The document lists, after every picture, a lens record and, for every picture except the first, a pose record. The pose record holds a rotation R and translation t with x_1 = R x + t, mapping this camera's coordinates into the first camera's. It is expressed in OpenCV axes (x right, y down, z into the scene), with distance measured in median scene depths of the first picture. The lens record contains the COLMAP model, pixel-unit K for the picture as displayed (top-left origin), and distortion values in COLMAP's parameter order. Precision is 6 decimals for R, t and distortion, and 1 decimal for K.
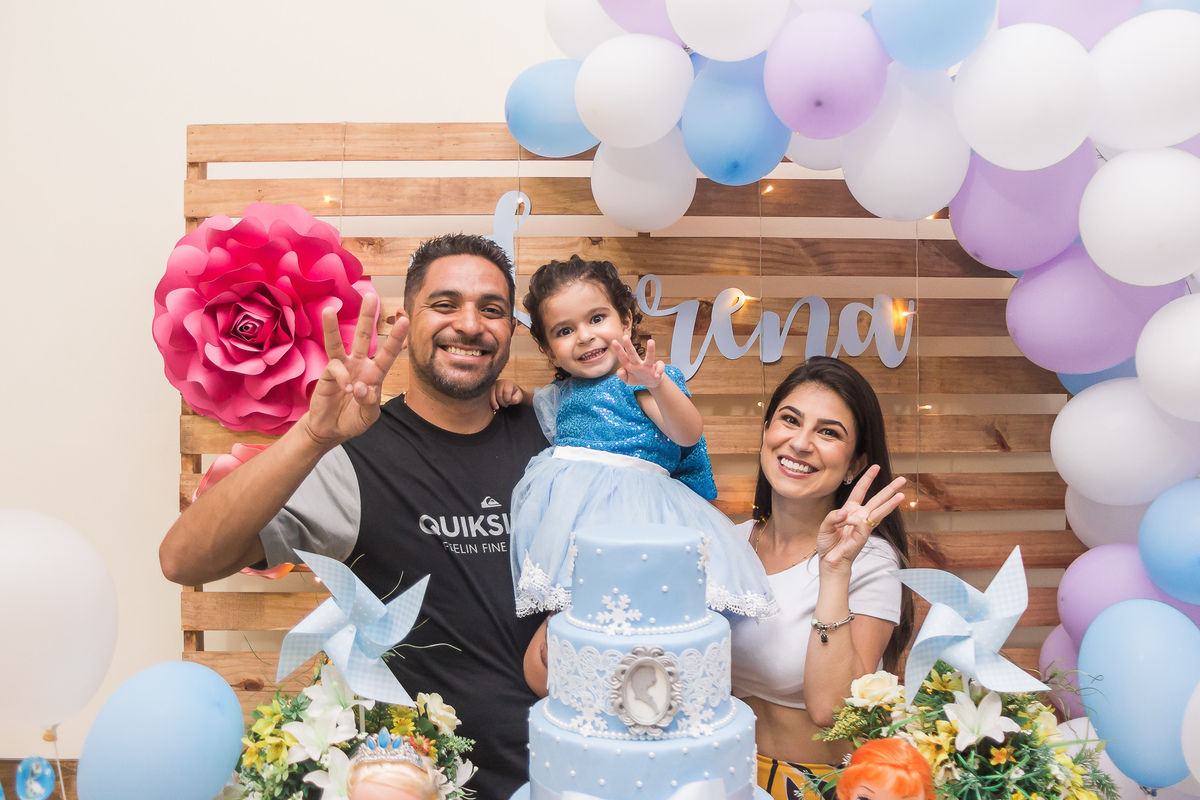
lens RADIAL K [[1126.6, 0, 593.0], [0, 1126.6, 331.4], [0, 0, 1]] dist [-0.118417, 0.101344]
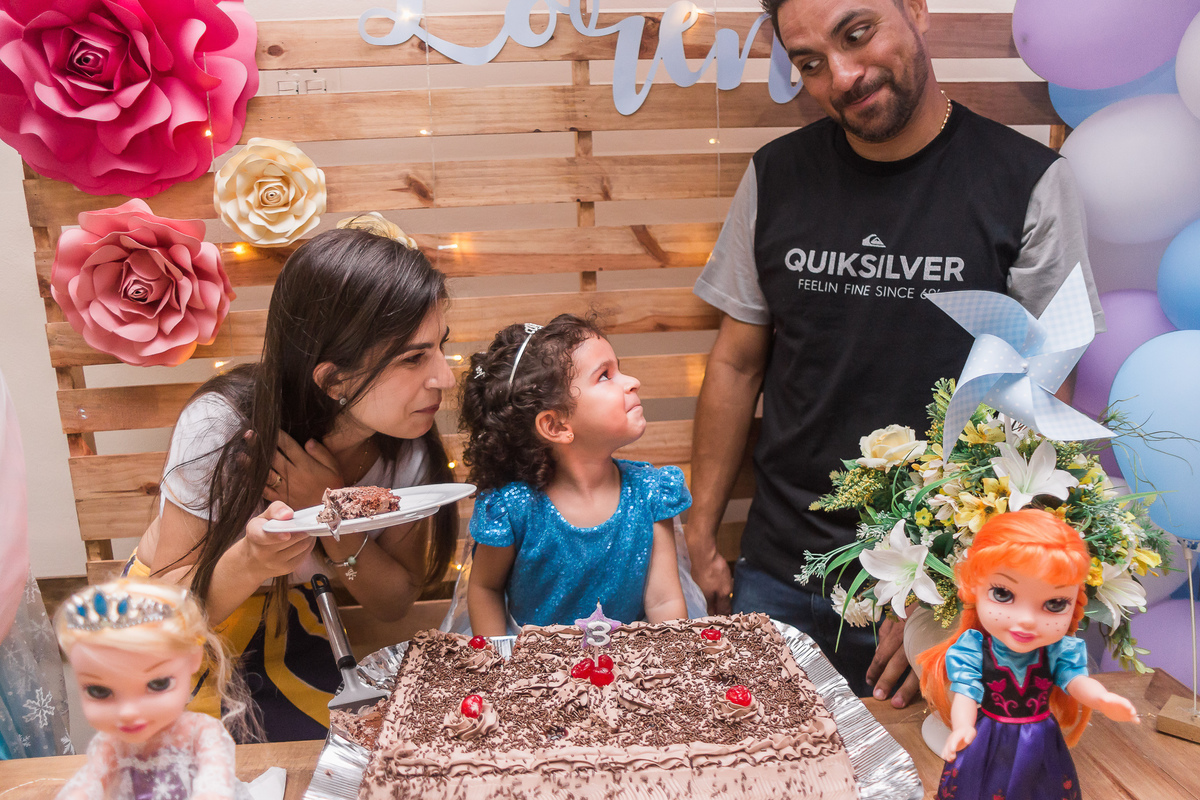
lens RADIAL K [[959.9, 0, 601.8], [0, 959.9, 403.8], [0, 0, 1]] dist [-0.121620, 0.116235]
pose [[0.994883, -0.053106, 0.085945, -0.013658], [0.031433, 0.971185, 0.236244, 0.089339], [-0.096015, -0.232334, 0.967885, 0.258941]]
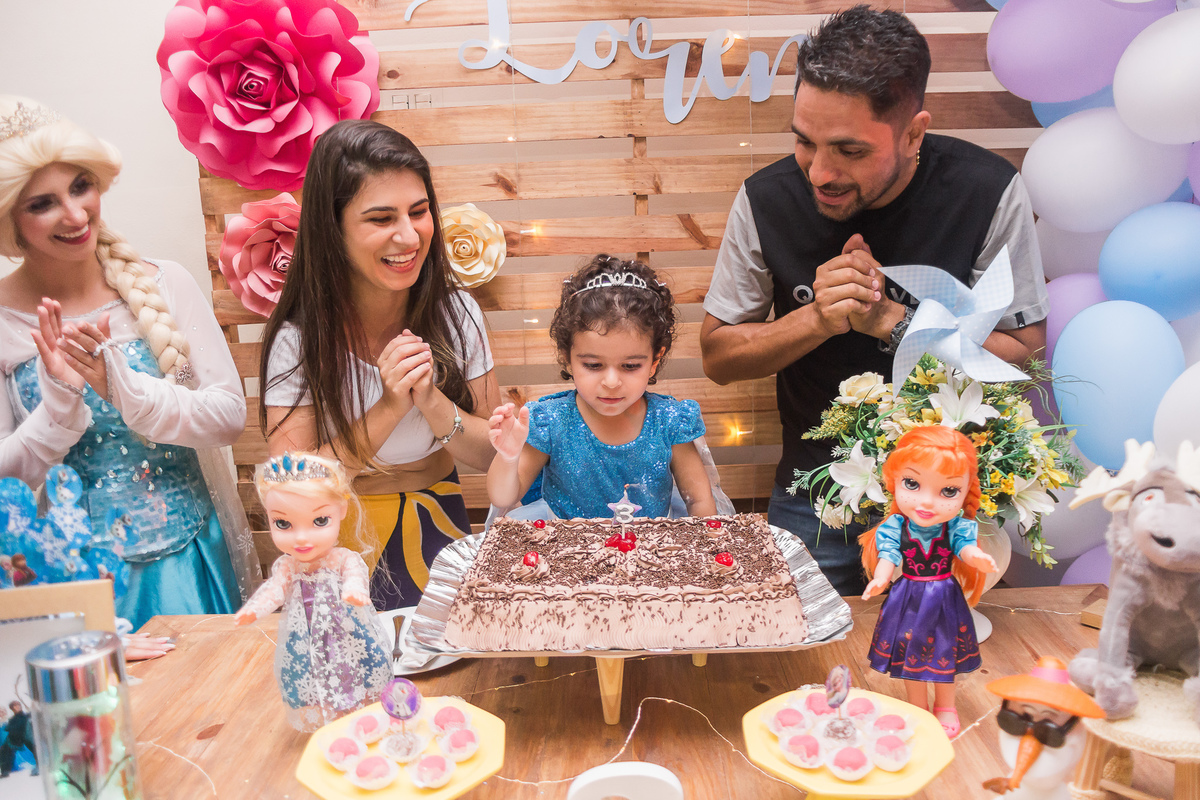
lens RADIAL K [[959.9, 0, 601.8], [0, 959.9, 403.8], [0, 0, 1]] dist [-0.121620, 0.116235]
pose [[0.999327, -0.035416, -0.009593, 0.011279], [0.036688, 0.968432, 0.246564, 0.079005], [0.000557, -0.246750, 0.969079, 0.087330]]
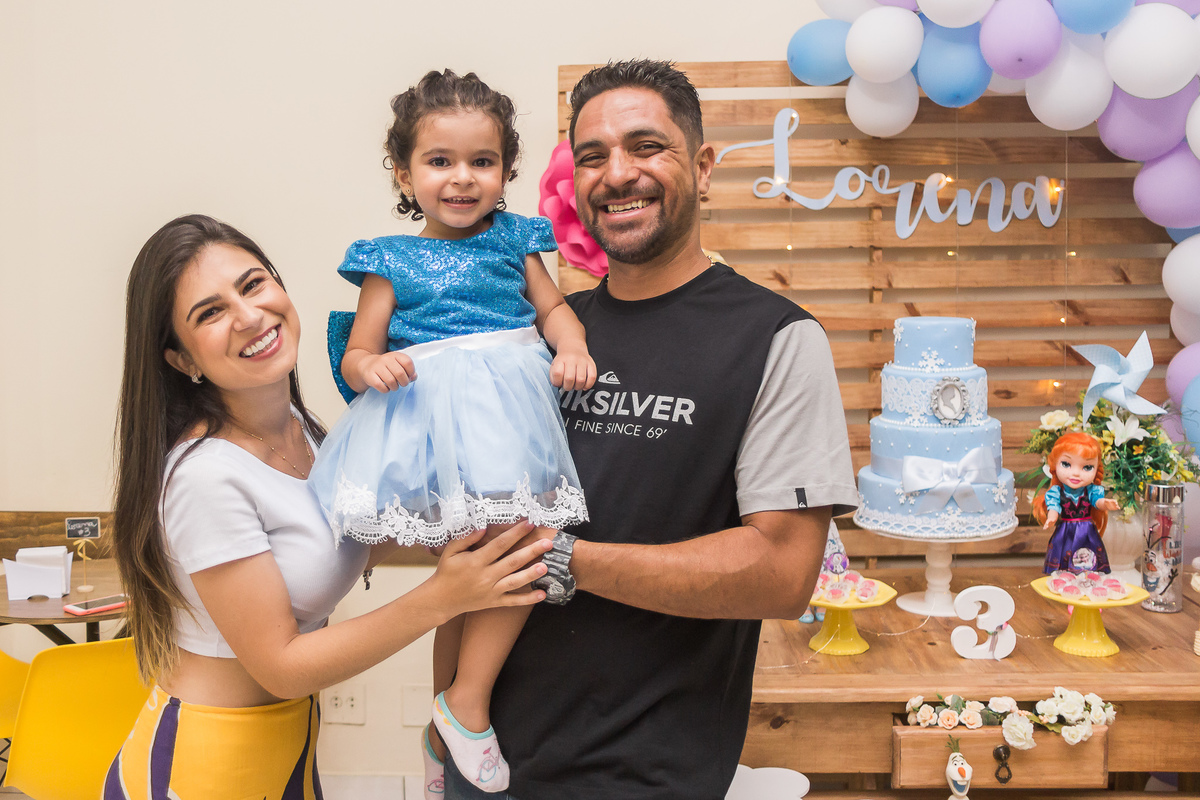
lens RADIAL K [[1262.3, 0, 531.1], [0, 1262.3, 302.2], [0, 0, 1]] dist [-0.128006, 0.181155]
pose [[0.998351, -0.014758, -0.055468, -0.322686], [0.019197, 0.996581, 0.080365, -0.012561], [0.054092, -0.081297, 0.995221, -0.661901]]
